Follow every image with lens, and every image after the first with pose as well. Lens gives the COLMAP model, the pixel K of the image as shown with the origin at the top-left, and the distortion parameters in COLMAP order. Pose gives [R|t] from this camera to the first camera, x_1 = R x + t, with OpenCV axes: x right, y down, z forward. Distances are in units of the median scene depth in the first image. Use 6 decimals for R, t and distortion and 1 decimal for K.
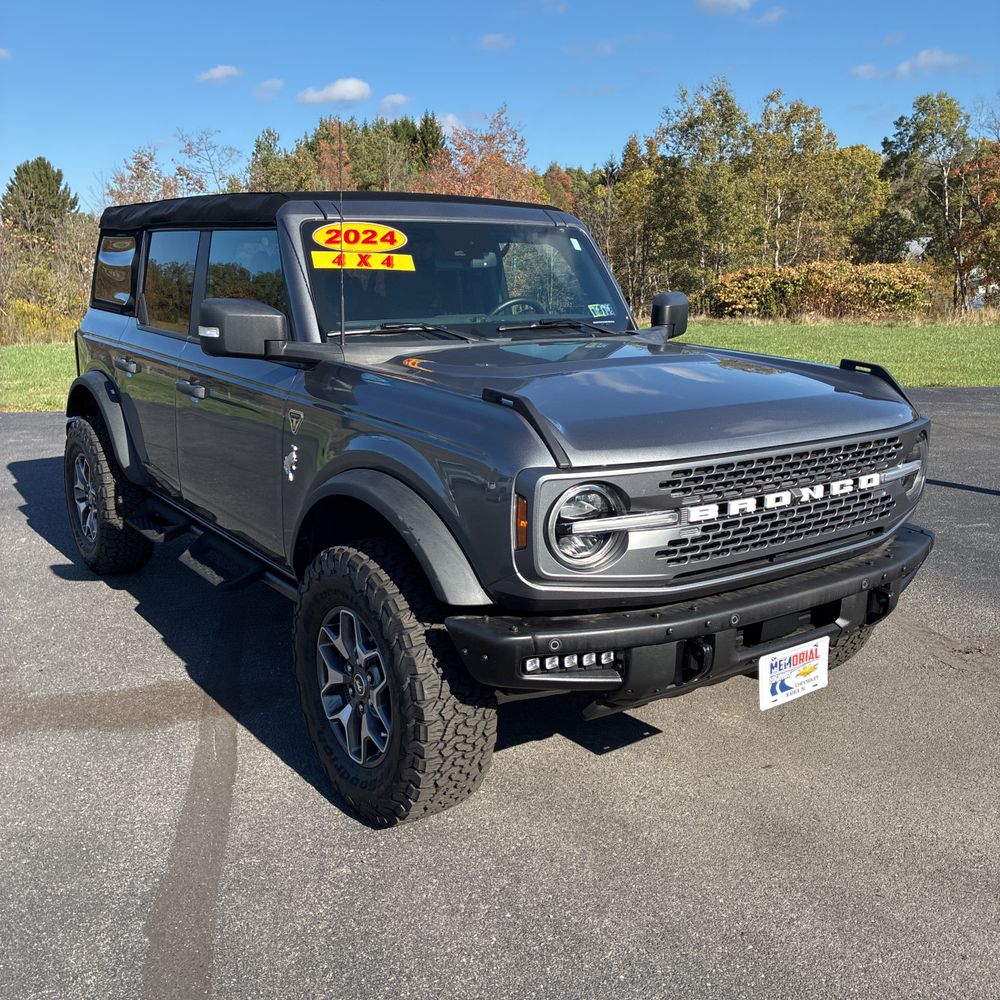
lens RADIAL K [[1008.0, 0, 501.4], [0, 1008.0, 505.8], [0, 0, 1]] dist [0.022671, 0.000000]
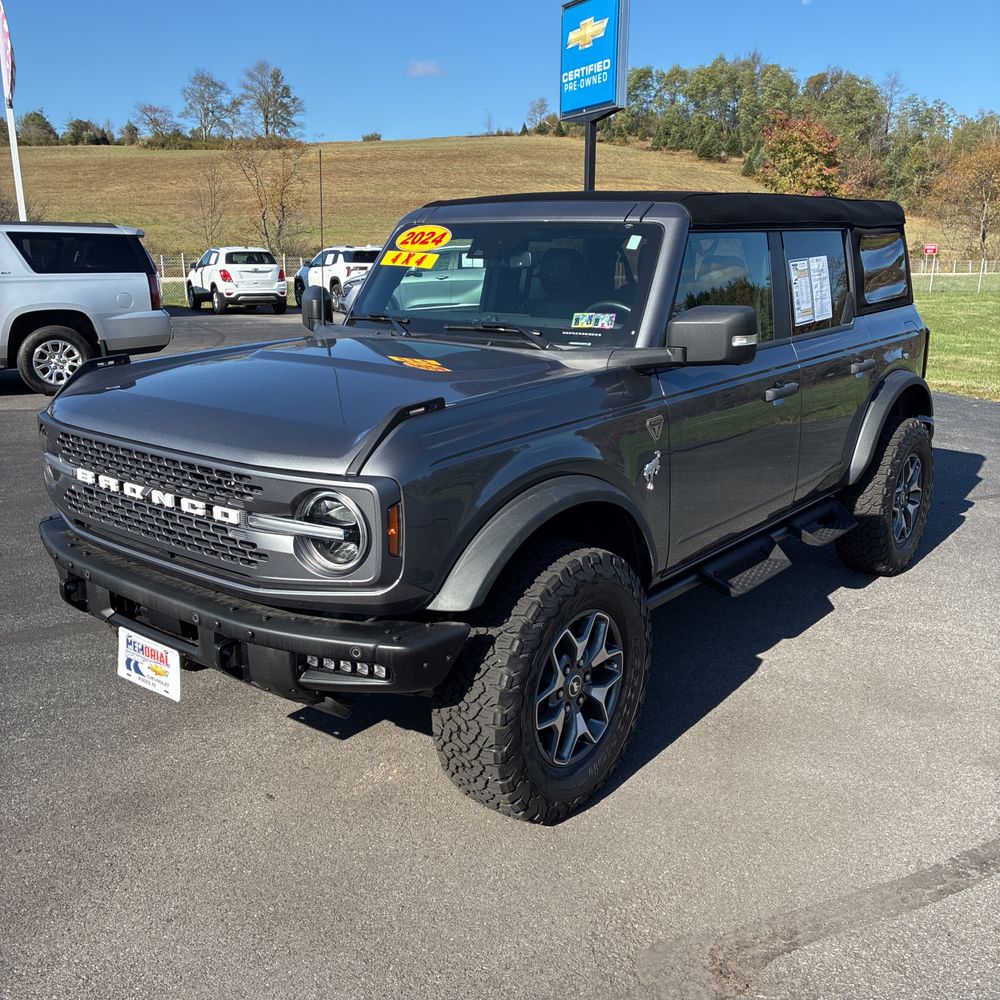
lens RADIAL K [[1008.0, 0, 504.8], [0, 1008.0, 504.4], [0, 0, 1]] dist [0.022671, 0.000000]
pose [[0.263827, 0.240245, -0.934172, 1.016378], [-0.228049, 0.956564, 0.181599, -0.202879], [0.937224, 0.165127, 0.307155, 0.770357]]
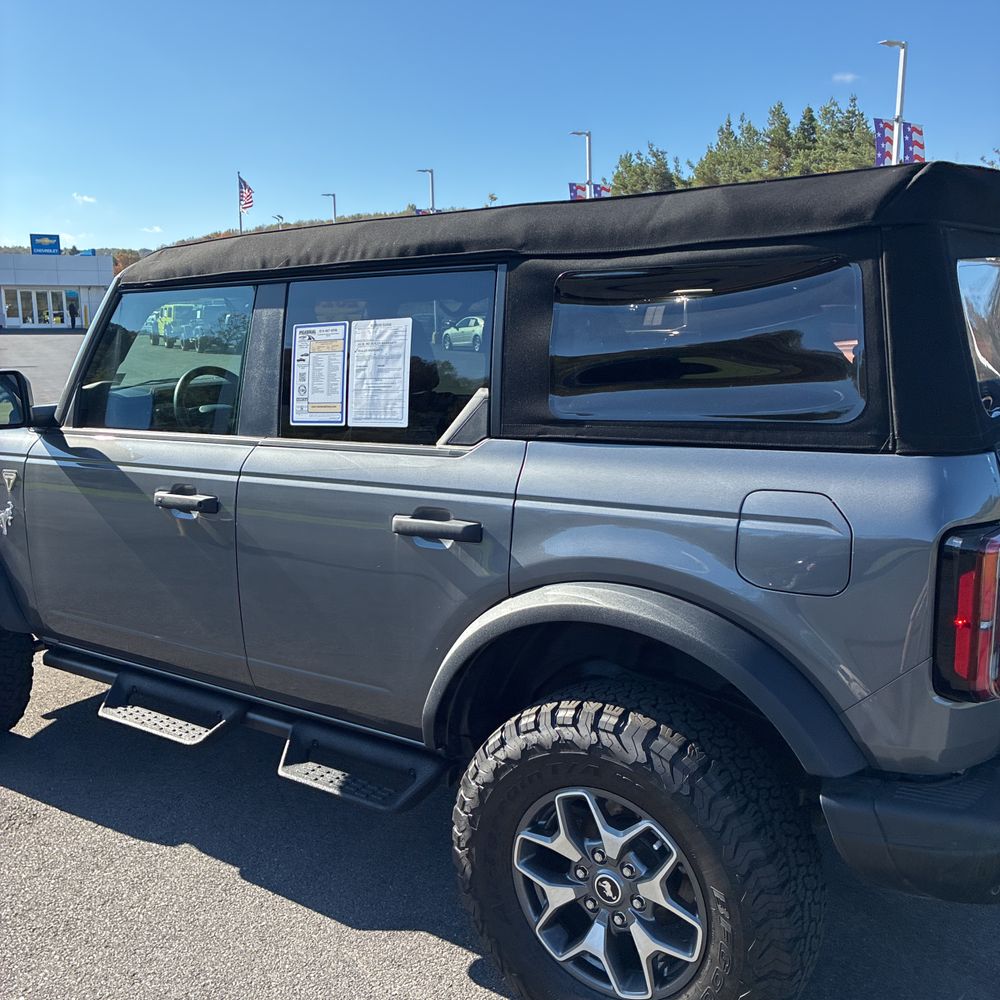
lens RADIAL K [[1008.0, 0, 480.4], [0, 1008.0, 500.6], [0, 0, 1]] dist [0.022671, 0.000000]
pose [[-0.945863, 0.071506, -0.316590, 0.086581], [-0.061767, 0.917946, 0.391868, -0.514606], [0.318633, 0.390208, -0.863835, 2.117727]]
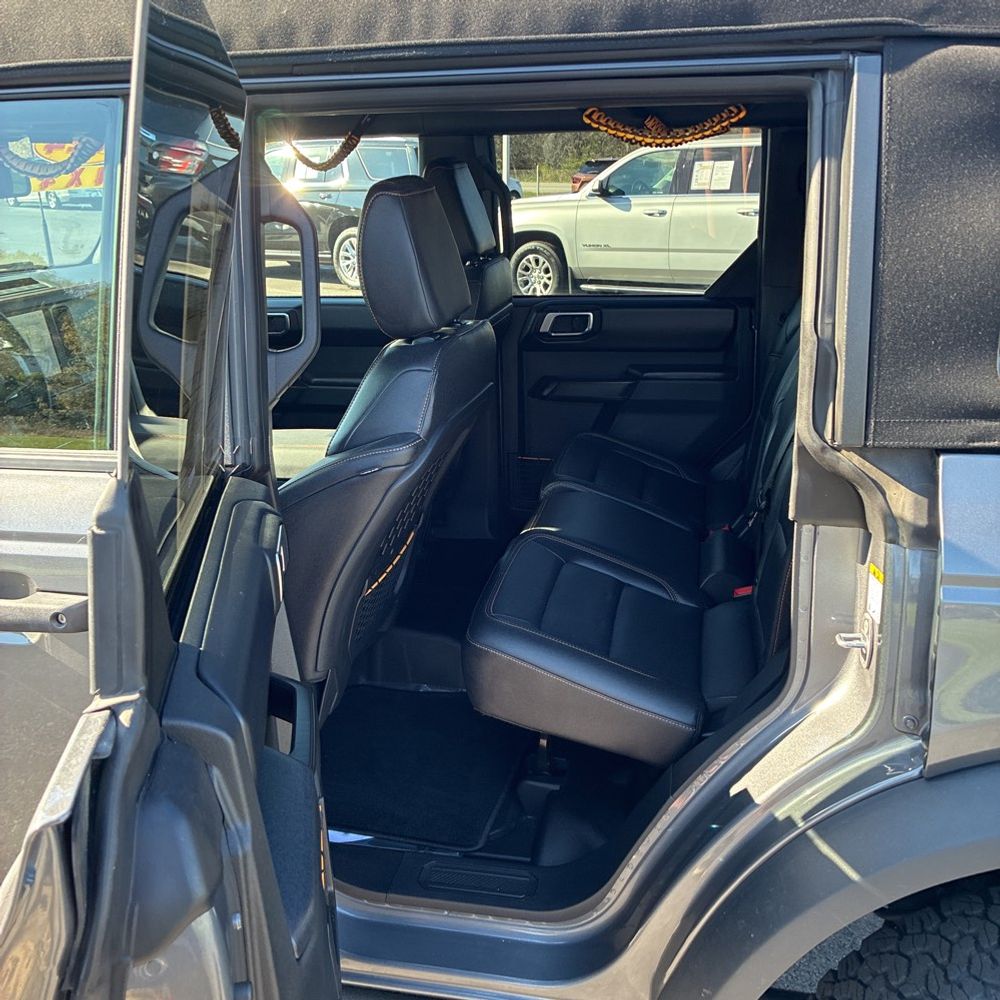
lens RADIAL K [[1008.0, 0, 501.6], [0, 1008.0, 505.6], [0, 0, 1]] dist [0.022671, 0.000000]
pose [[-0.734924, 0.223196, -0.640367, 0.143841], [-0.151603, 0.866314, 0.475938, -0.412472], [0.660986, 0.446860, -0.602838, 1.668622]]
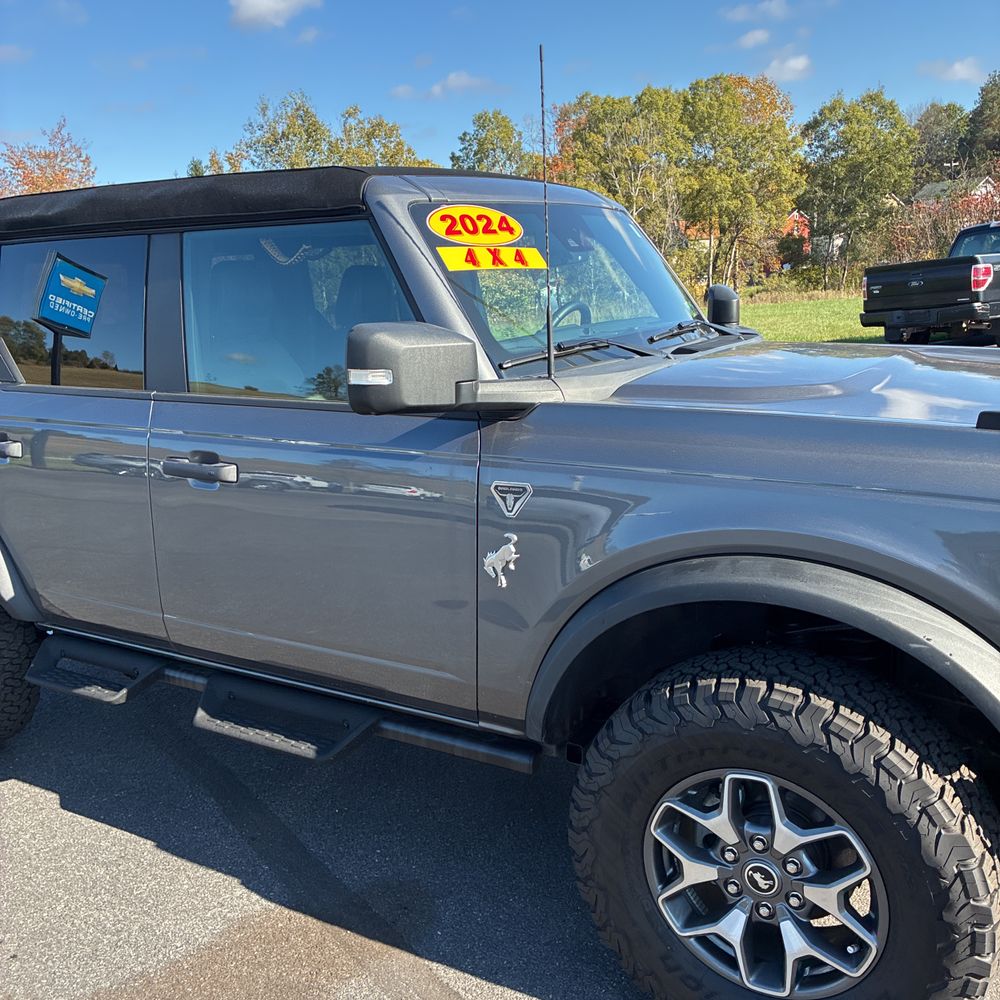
lens RADIAL K [[1008.0, 0, 495.3], [0, 1008.0, 508.0], [0, 0, 1]] dist [0.022671, 0.000000]
pose [[0.921416, -0.141346, 0.361957, -0.403144], [0.146378, 0.989135, 0.013636, -0.077803], [-0.359952, 0.040418, 0.932095, 0.342837]]
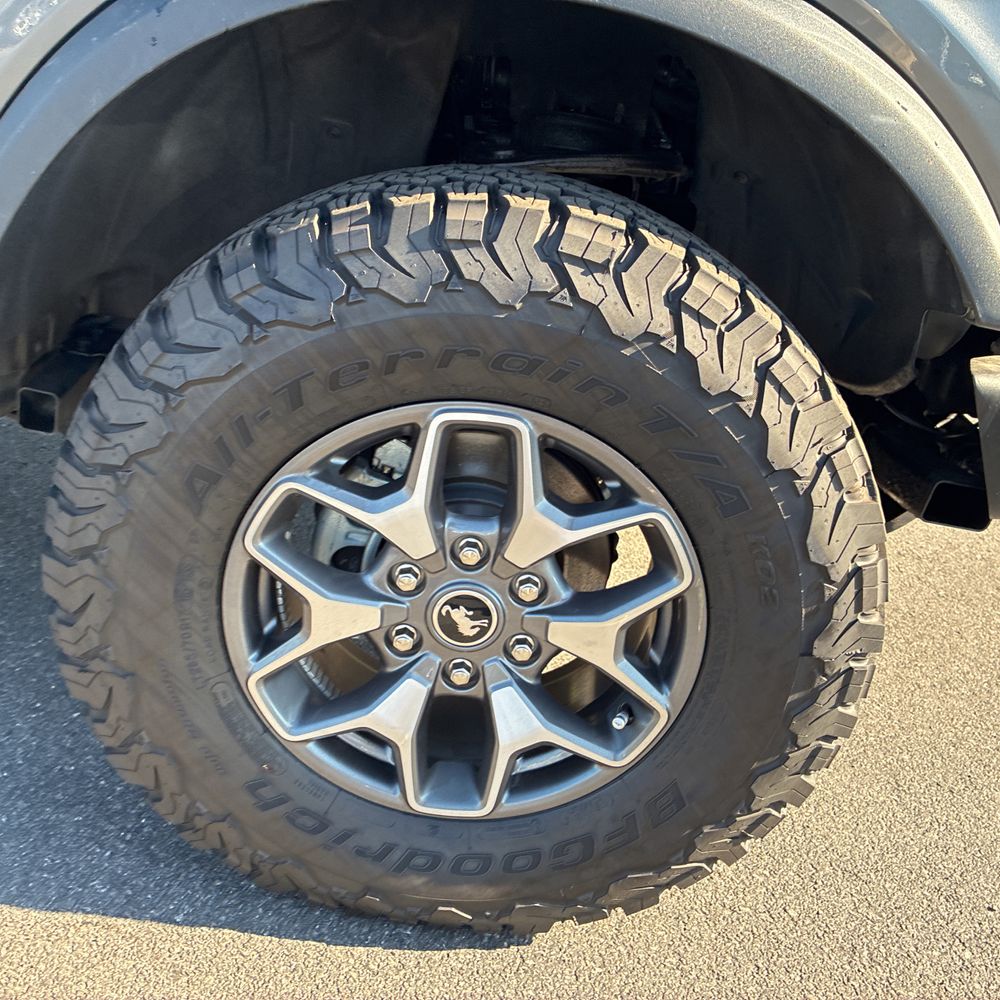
lens RADIAL K [[1008.0, 0, 505.0], [0, 1008.0, 500.7], [0, 0, 1]] dist [0.022671, 0.000000]
pose [[0.594693, -0.251879, 0.763477, -0.304264], [0.024292, 0.954850, 0.296093, 0.030712], [-0.803586, -0.157538, 0.573961, 0.633776]]
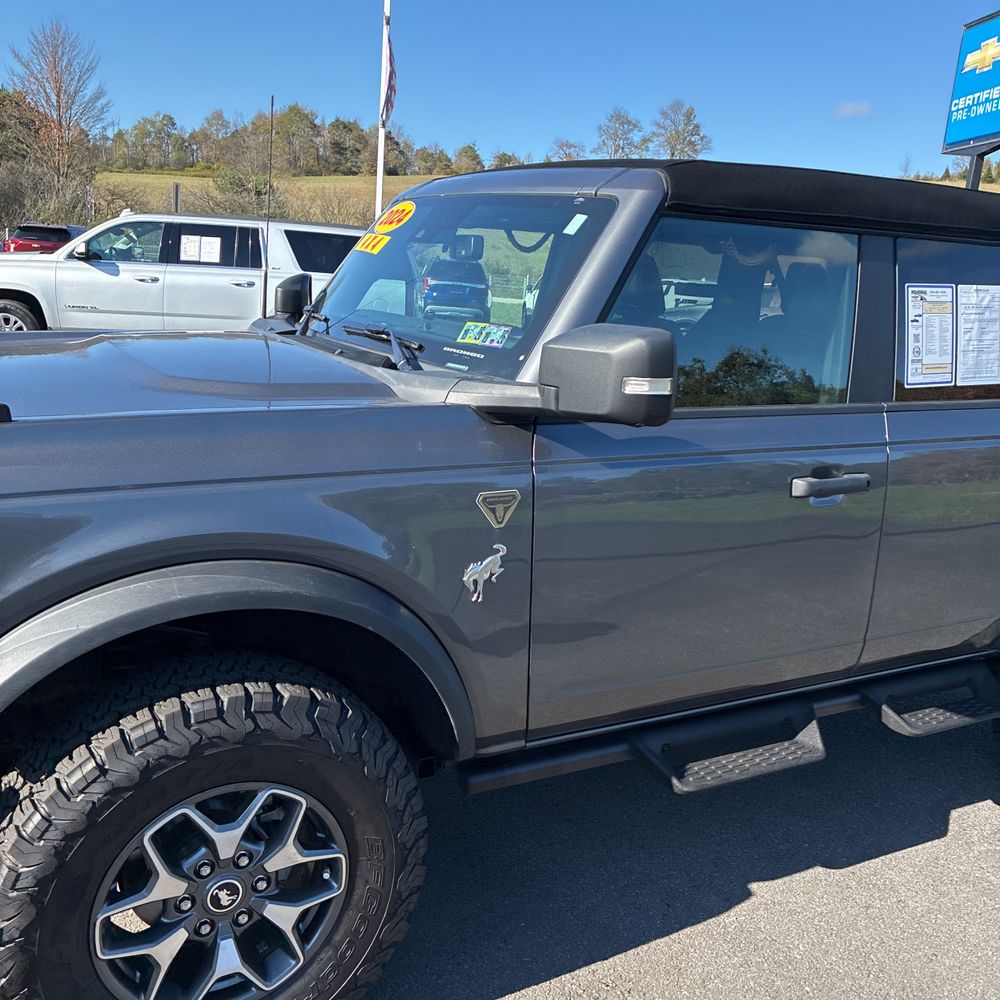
lens RADIAL K [[1008.0, 0, 489.5], [0, 1008.0, 503.6], [0, 0, 1]] dist [0.022671, 0.000000]
pose [[-0.120652, 0.218828, -0.968276, 0.742564], [-0.306011, 0.919701, 0.245981, -0.274041], [0.944352, 0.325981, -0.044000, 1.176702]]
